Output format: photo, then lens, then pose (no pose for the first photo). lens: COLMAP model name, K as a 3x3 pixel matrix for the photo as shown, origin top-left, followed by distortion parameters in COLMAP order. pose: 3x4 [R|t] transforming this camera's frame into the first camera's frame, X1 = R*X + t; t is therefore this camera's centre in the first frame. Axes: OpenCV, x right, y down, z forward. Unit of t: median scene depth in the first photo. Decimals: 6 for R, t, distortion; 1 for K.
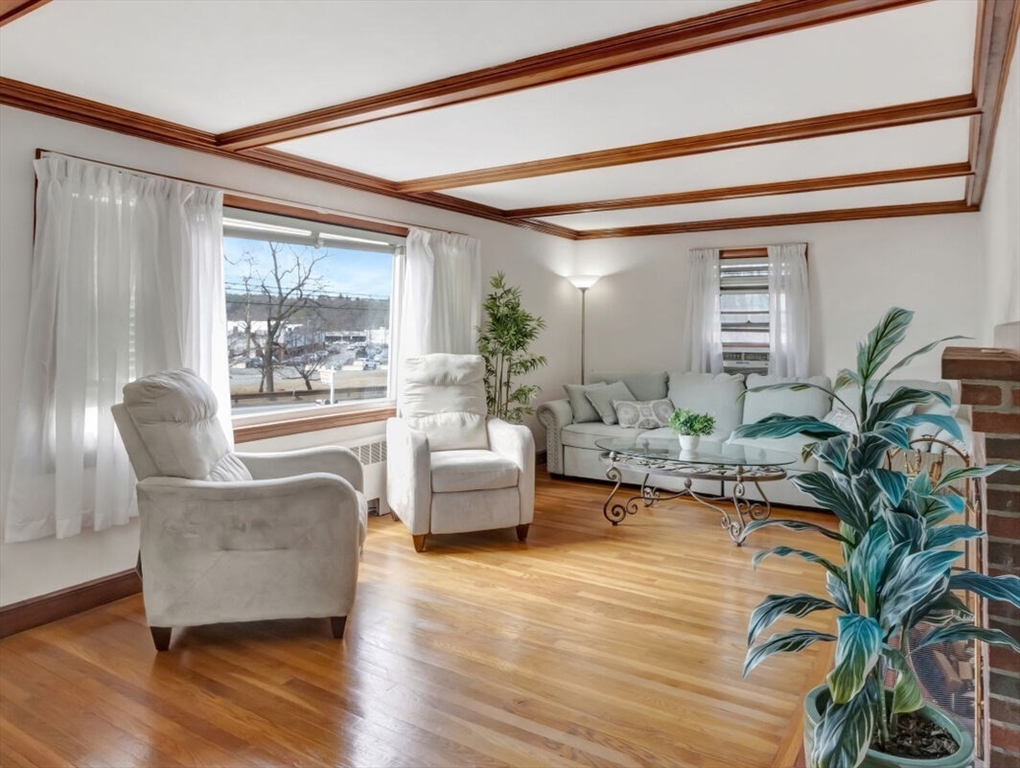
lens RADIAL K [[699.4, 0, 510.0], [0, 699.4, 384.0], [0, 0, 1]] dist [0.001813, -0.000388]
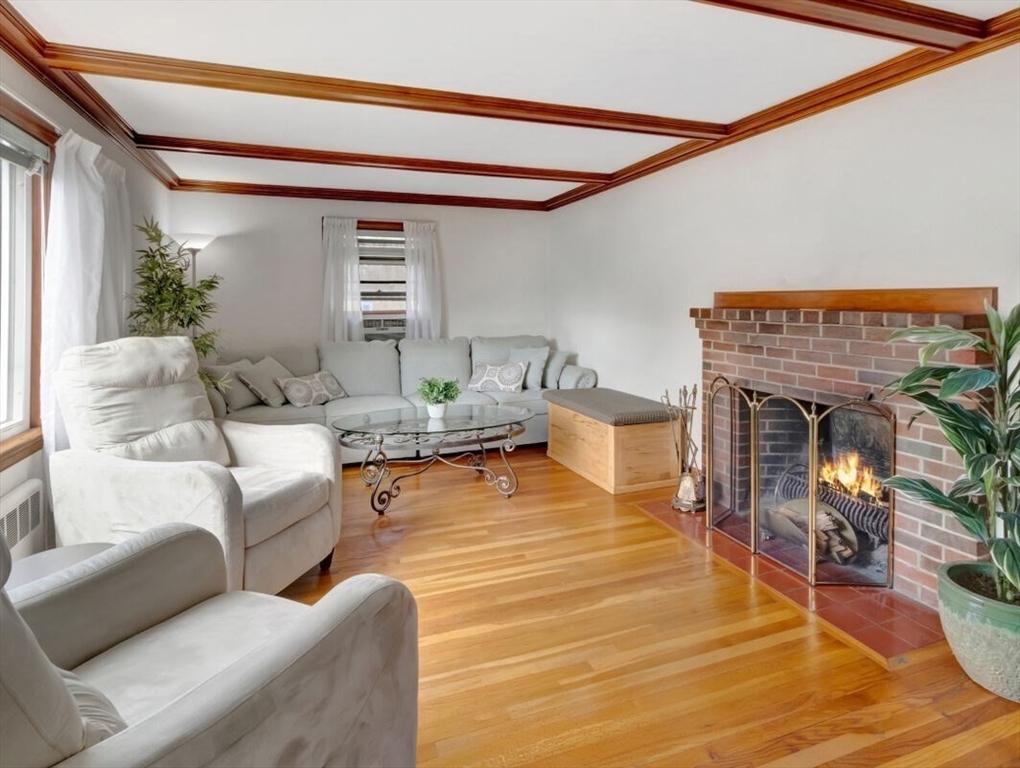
lens RADIAL K [[577.2, 0, 517.1], [0, 577.2, 354.7], [0, 0, 1]] dist [0.000960, -0.000196]
pose [[0.594033, -0.083598, 0.800085, -0.261042], [0.067173, 0.996267, 0.054223, -0.026818], [-0.801631, 0.021534, 0.597431, 0.323058]]
